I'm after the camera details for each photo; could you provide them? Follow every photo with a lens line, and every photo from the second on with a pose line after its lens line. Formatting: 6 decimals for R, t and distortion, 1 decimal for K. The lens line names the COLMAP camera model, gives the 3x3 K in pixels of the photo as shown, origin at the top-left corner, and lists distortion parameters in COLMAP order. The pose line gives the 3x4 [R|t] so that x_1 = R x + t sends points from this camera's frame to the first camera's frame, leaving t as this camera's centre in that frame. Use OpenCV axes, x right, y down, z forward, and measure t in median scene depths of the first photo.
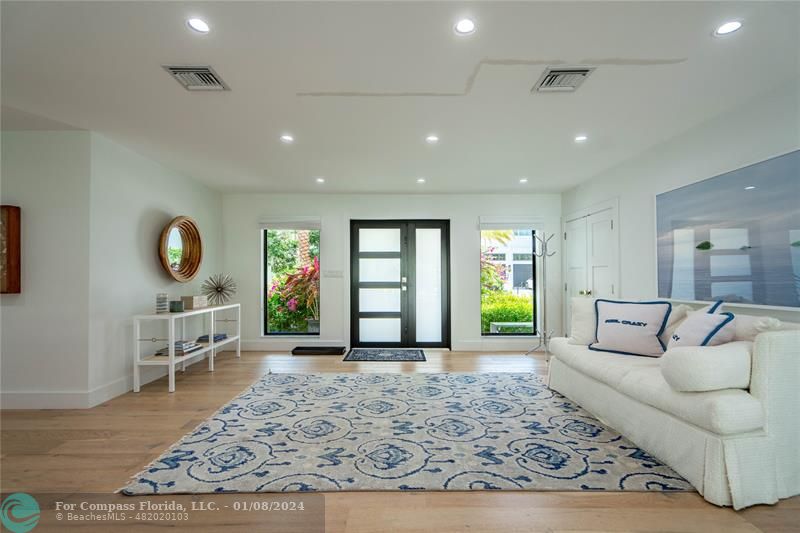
lens RADIAL K [[372.9, 0, 397.7], [0, 372.9, 270.3], [0, 0, 1]] dist [-0.001048, 0.000217]
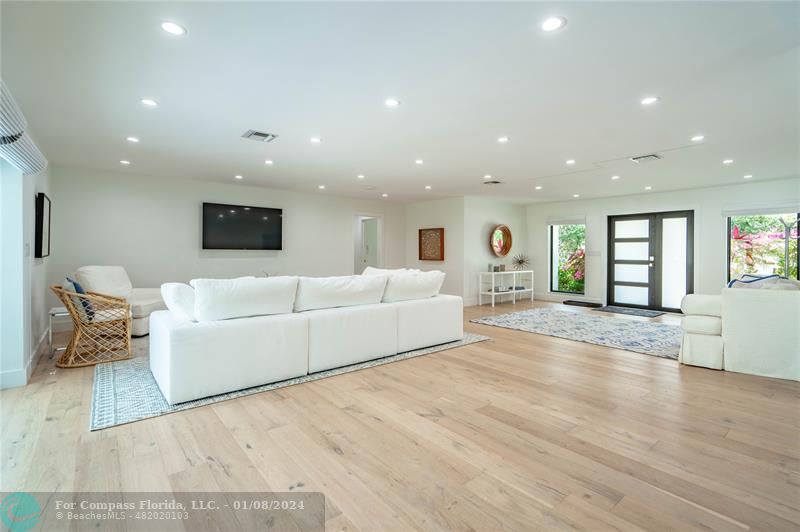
lens RADIAL K [[364.7, 0, 402.6], [0, 364.7, 261.8], [0, 0, 1]] dist [0.001245, 0.000491]
pose [[0.639230, 0.023015, -0.768671, 0.451279], [0.004989, 0.999407, 0.034073, -0.011042], [0.768999, -0.025615, 0.638736, -0.500765]]
